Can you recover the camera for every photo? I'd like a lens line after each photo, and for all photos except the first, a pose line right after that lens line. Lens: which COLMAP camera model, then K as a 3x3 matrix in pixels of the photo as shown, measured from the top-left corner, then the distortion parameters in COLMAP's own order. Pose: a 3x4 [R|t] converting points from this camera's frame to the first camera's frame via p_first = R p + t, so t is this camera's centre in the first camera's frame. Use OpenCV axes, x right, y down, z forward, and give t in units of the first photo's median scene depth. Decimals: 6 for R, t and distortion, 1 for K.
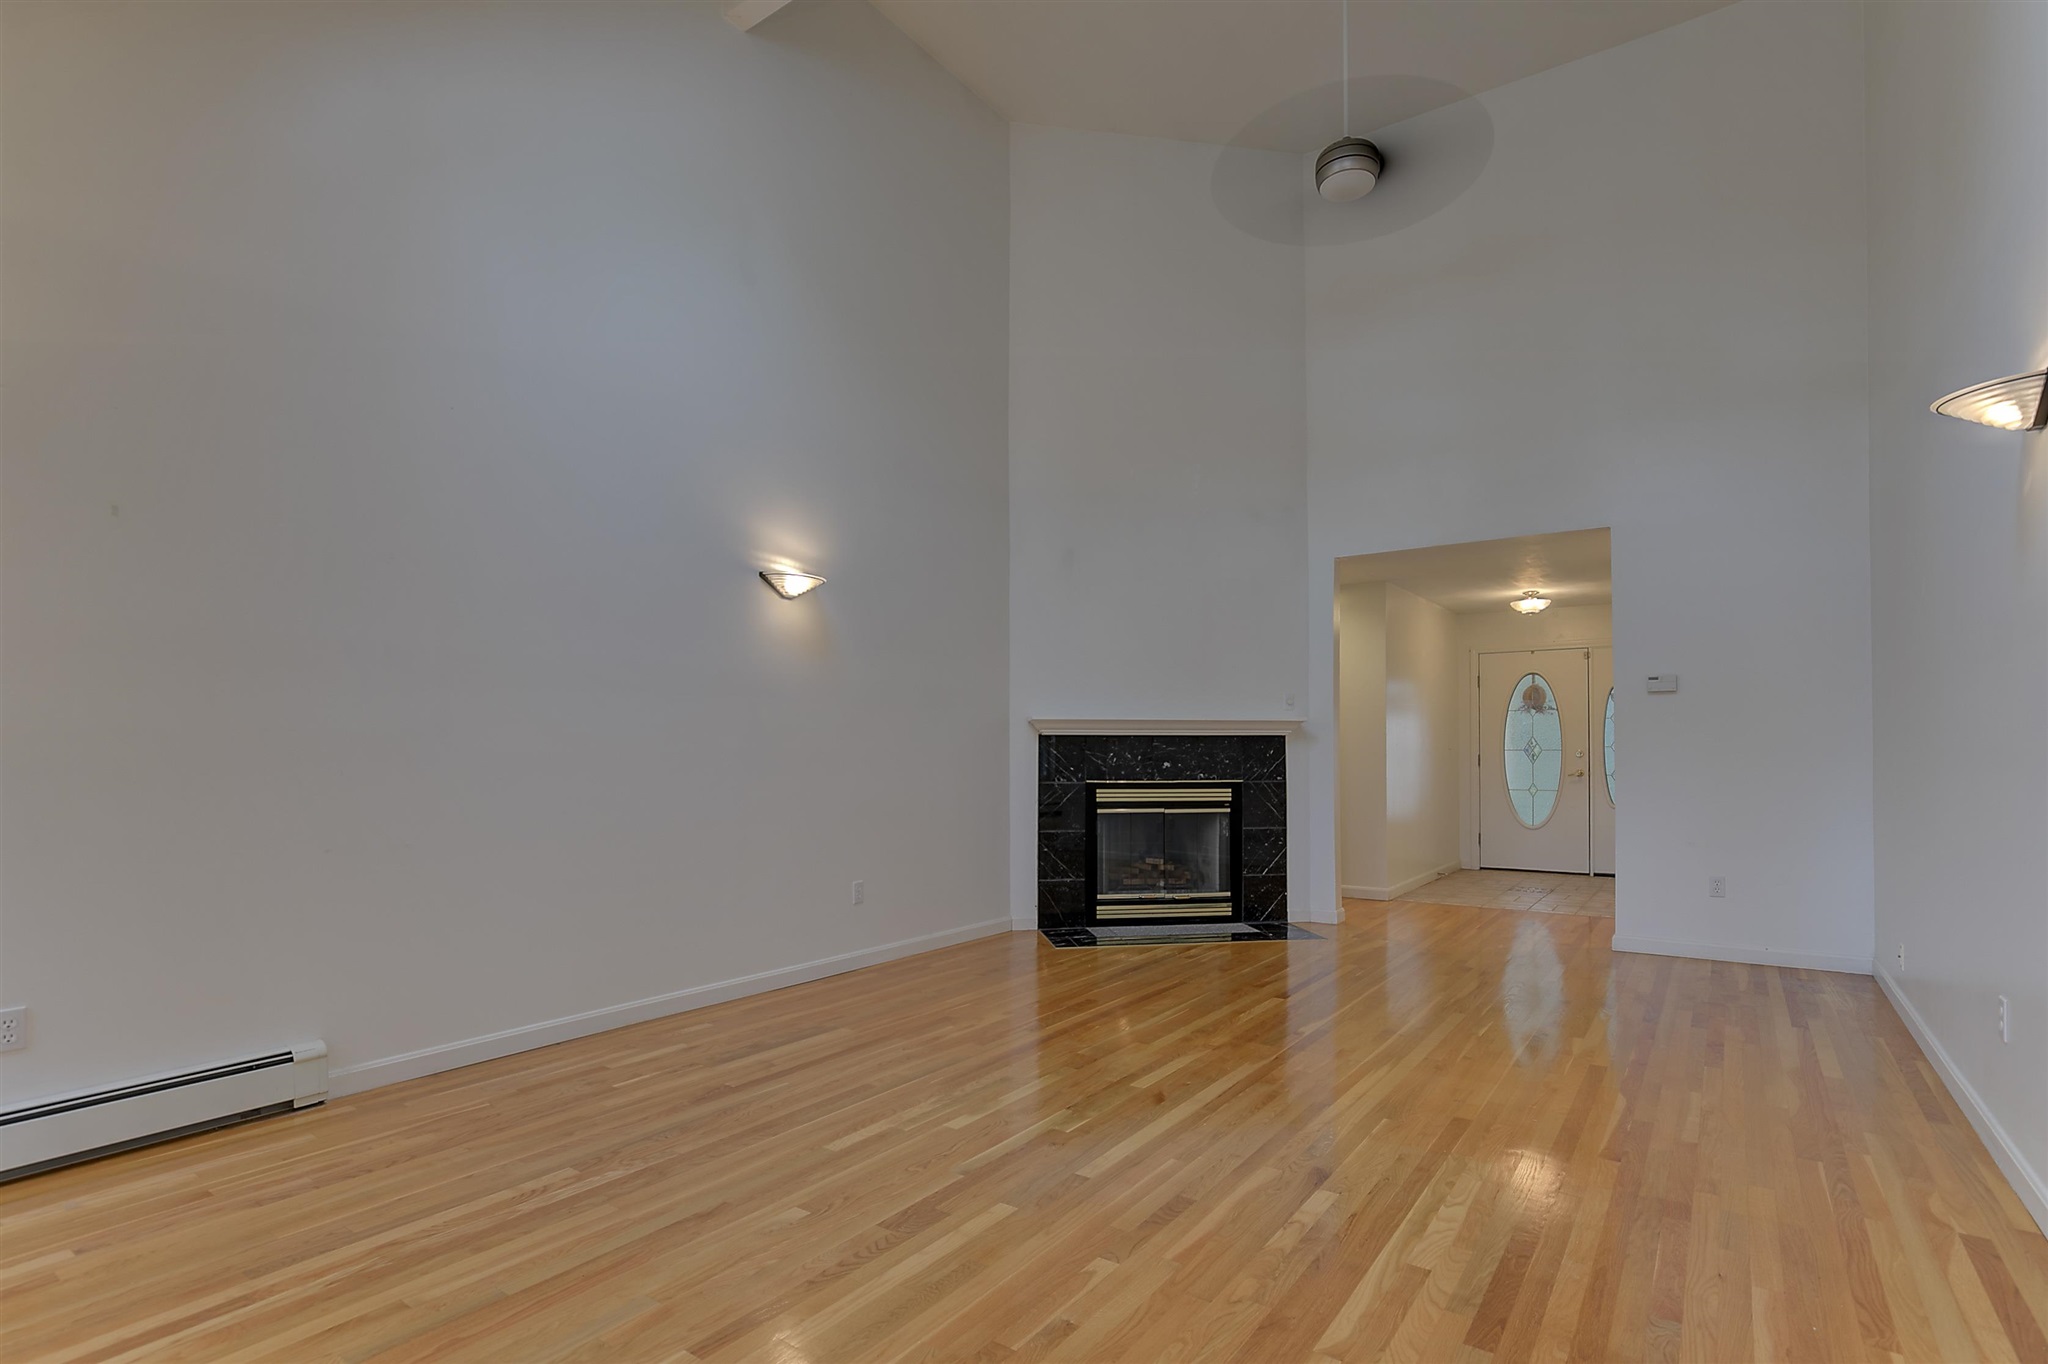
lens RADIAL K [[1030.8, 0, 1026.4], [0, 1030.8, 751.7], [0, 0, 1]] dist [-0.000220, -0.000021]
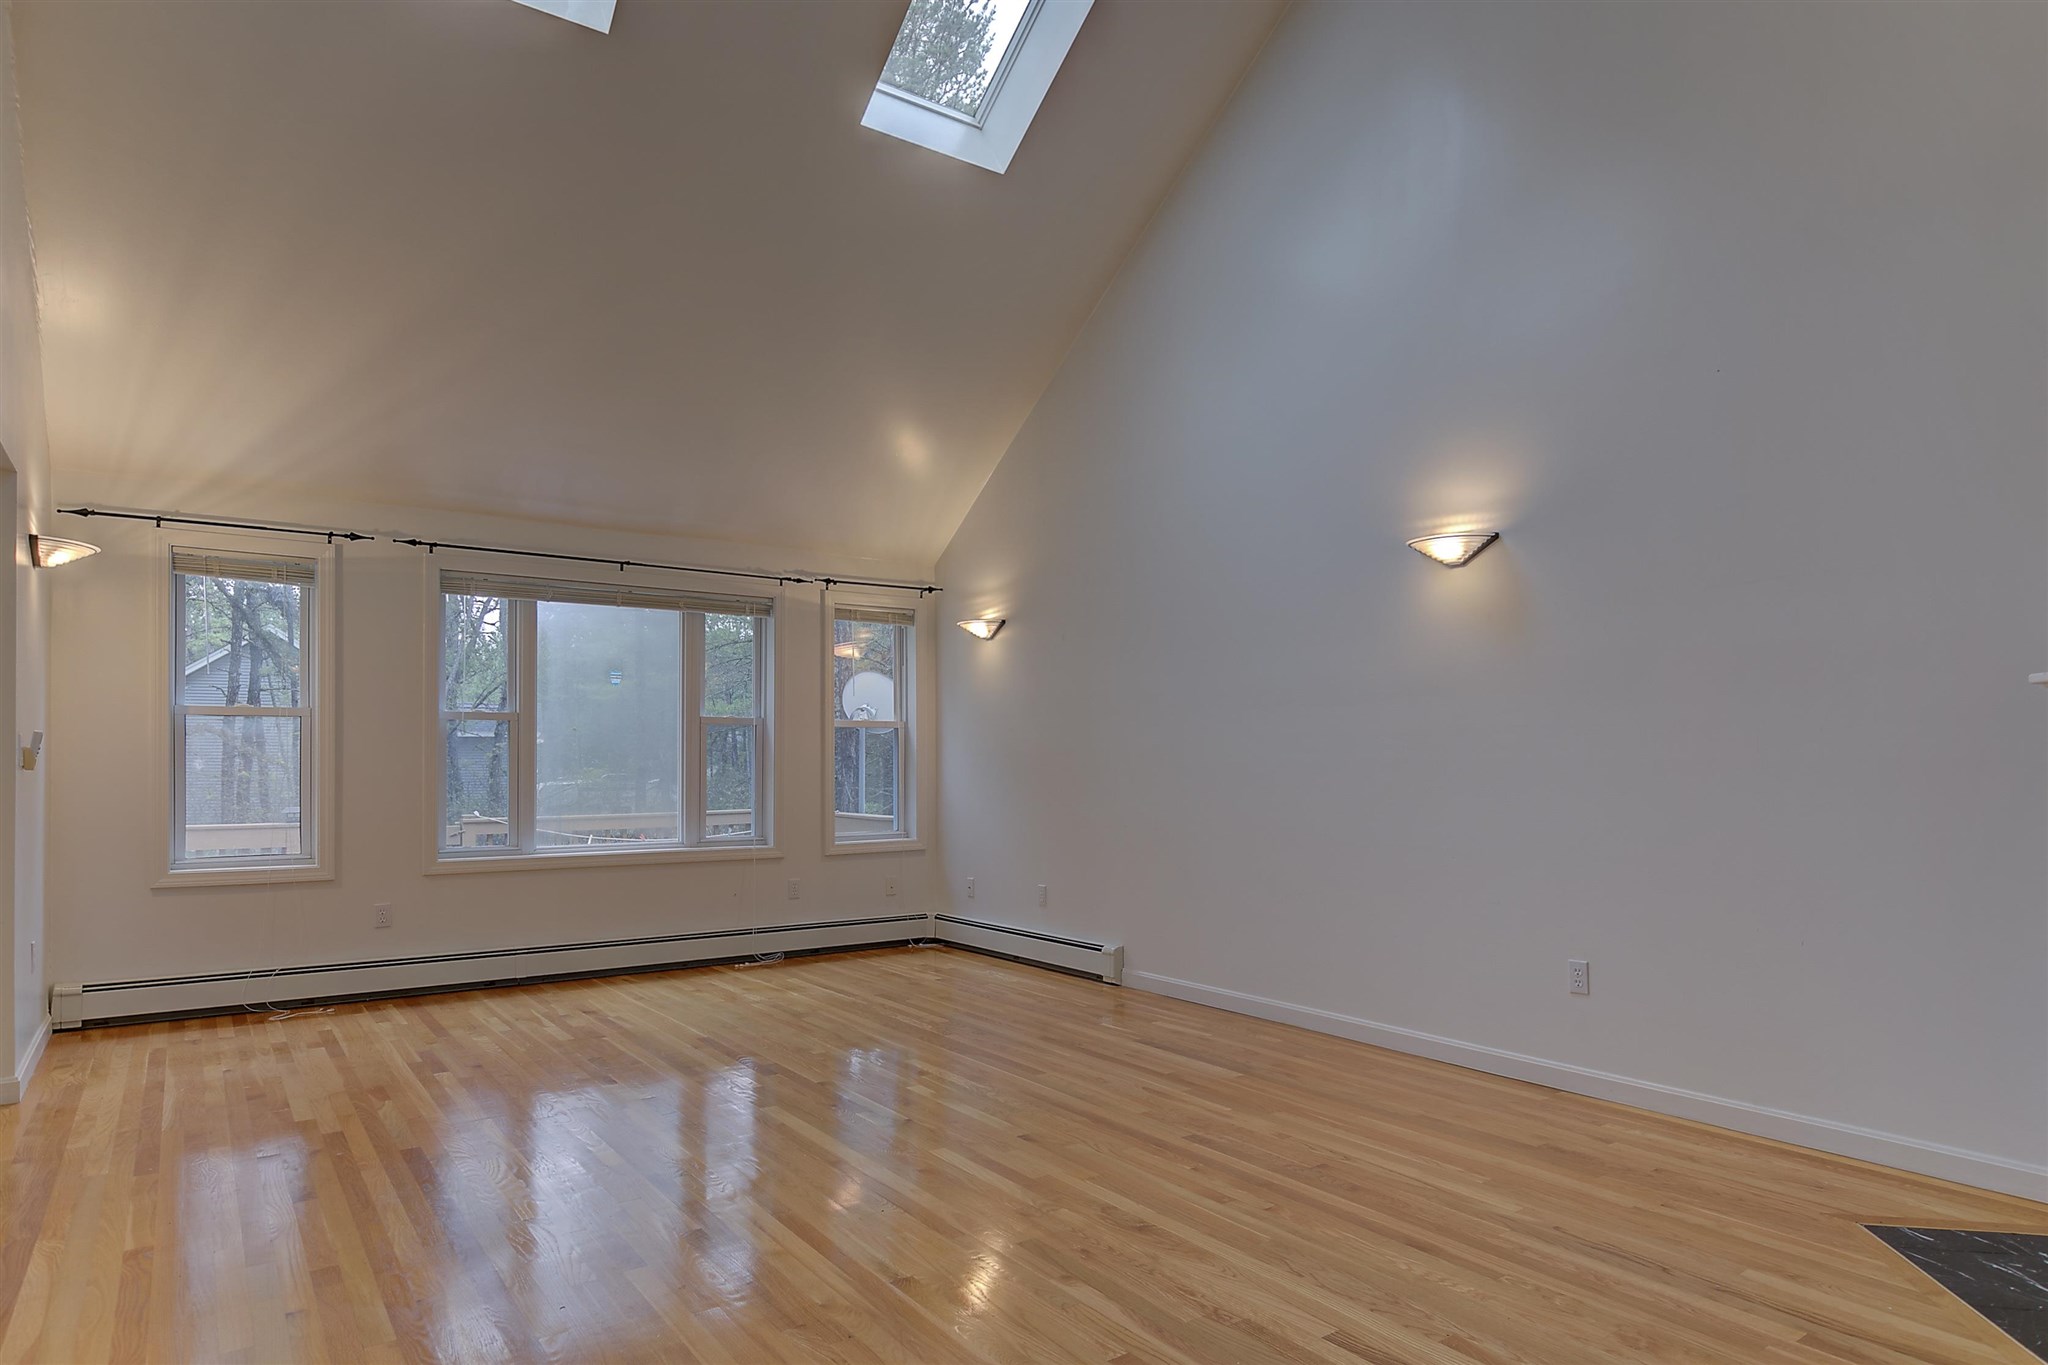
lens RADIAL K [[1198.8, 0, 1028.6], [0, 1198.8, 758.0], [0, 0, 1]] dist [0.001900, 0.000564]
pose [[-0.349210, -0.002386, -0.937042, 0.997977], [0.003145, 0.999988, -0.003718, -0.002659], [0.937039, -0.004245, -0.349198, 1.382984]]
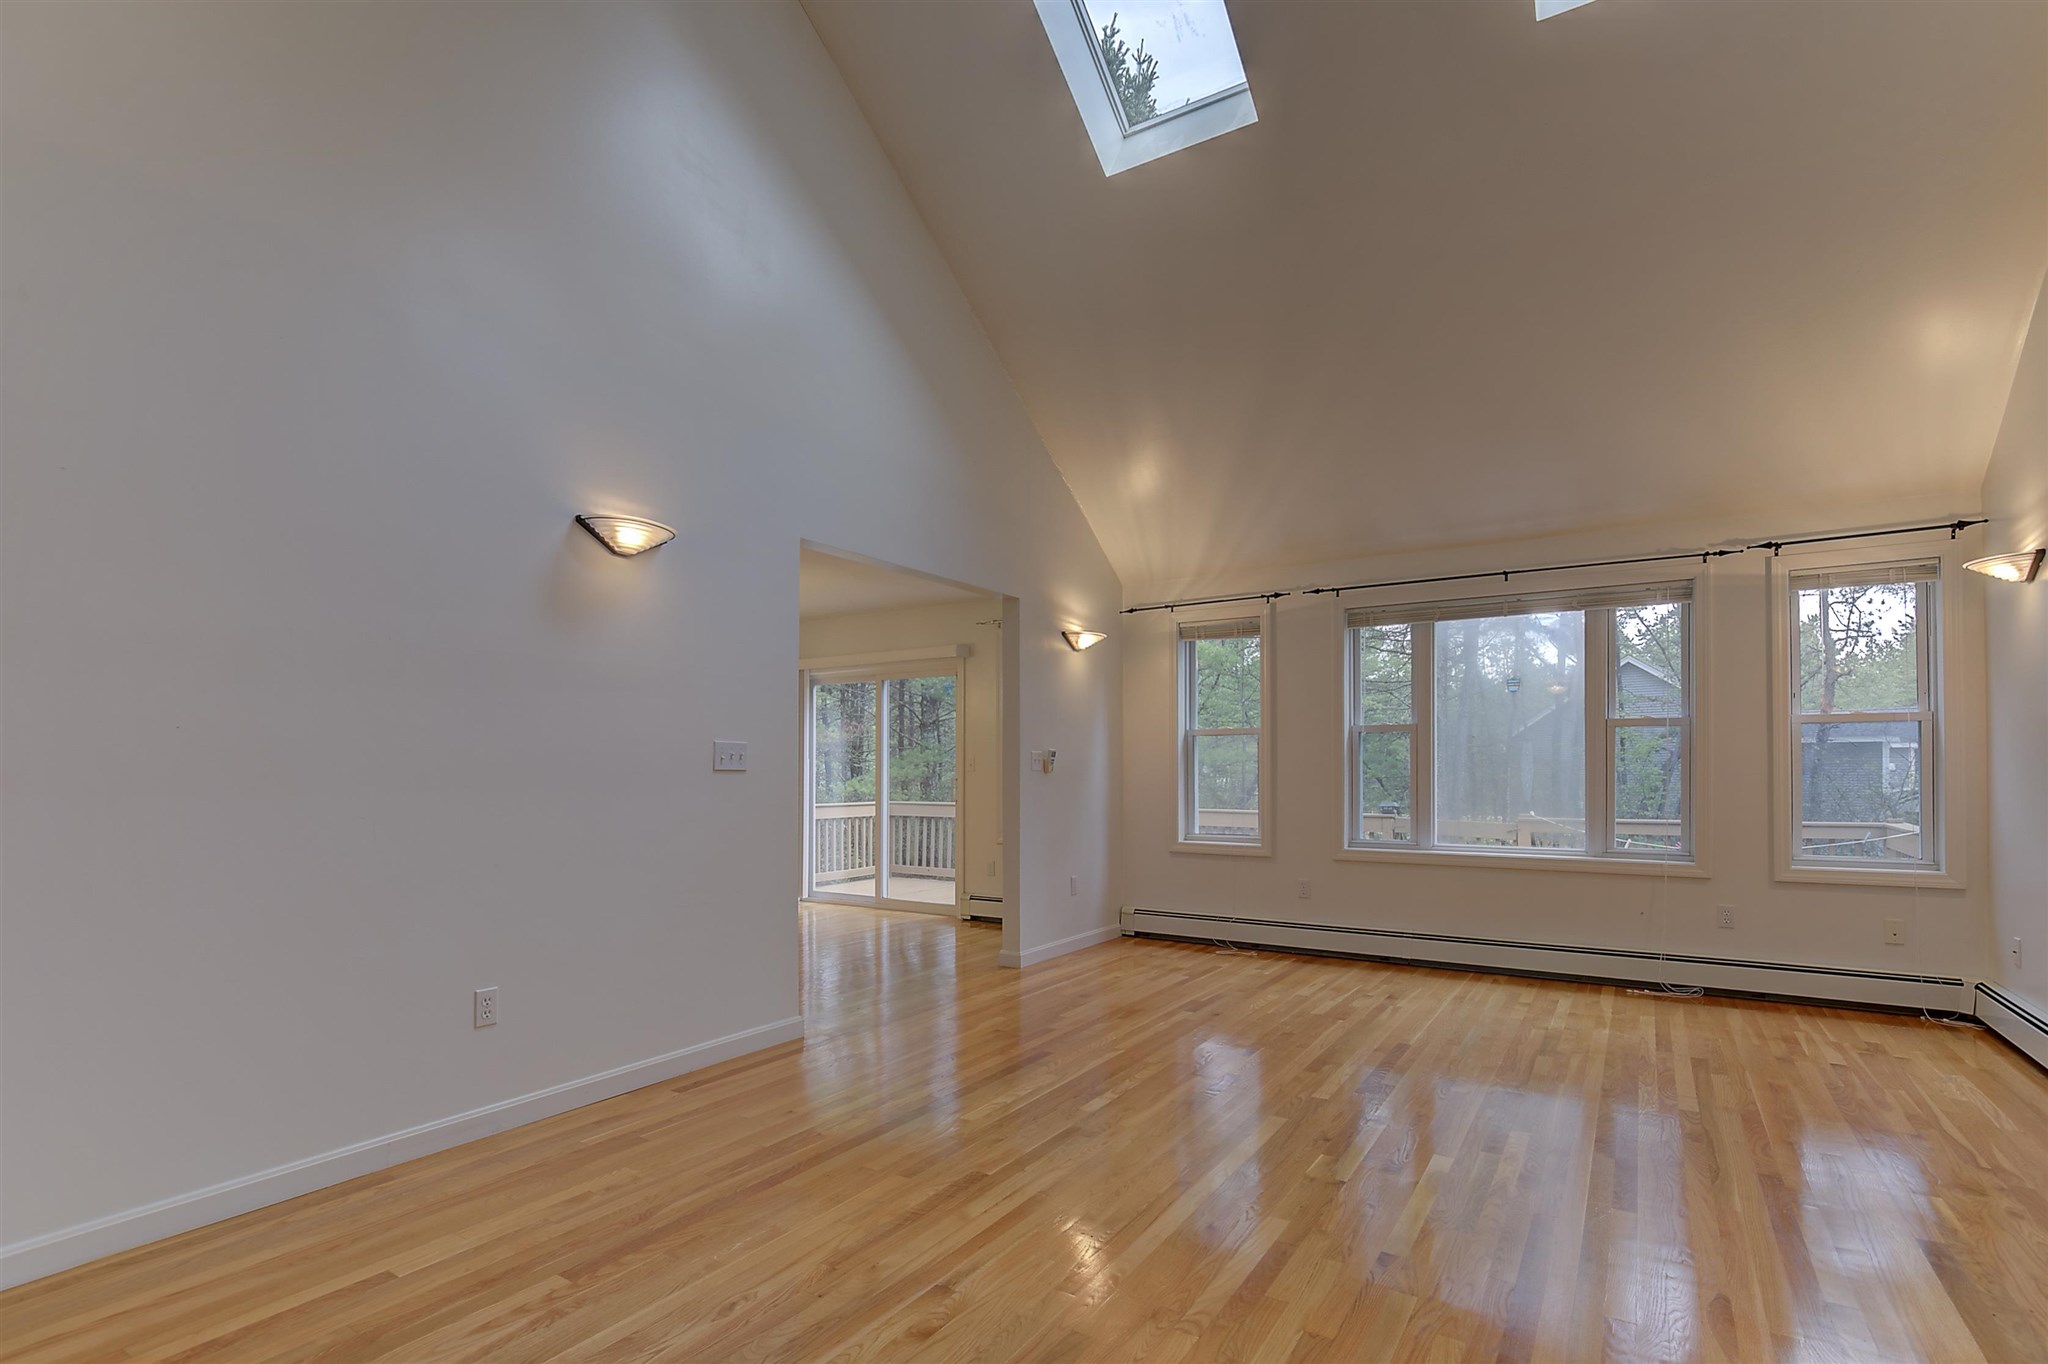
lens RADIAL K [[965.4, 0, 1024.6], [0, 965.4, 764.2], [0, 0, 1]] dist [-0.003051, -0.000587]
pose [[-0.999455, 0.002565, -0.032899, 0.302127], [0.002791, 0.999973, -0.006808, -0.002130], [0.032881, -0.006896, -0.999435, 1.646791]]
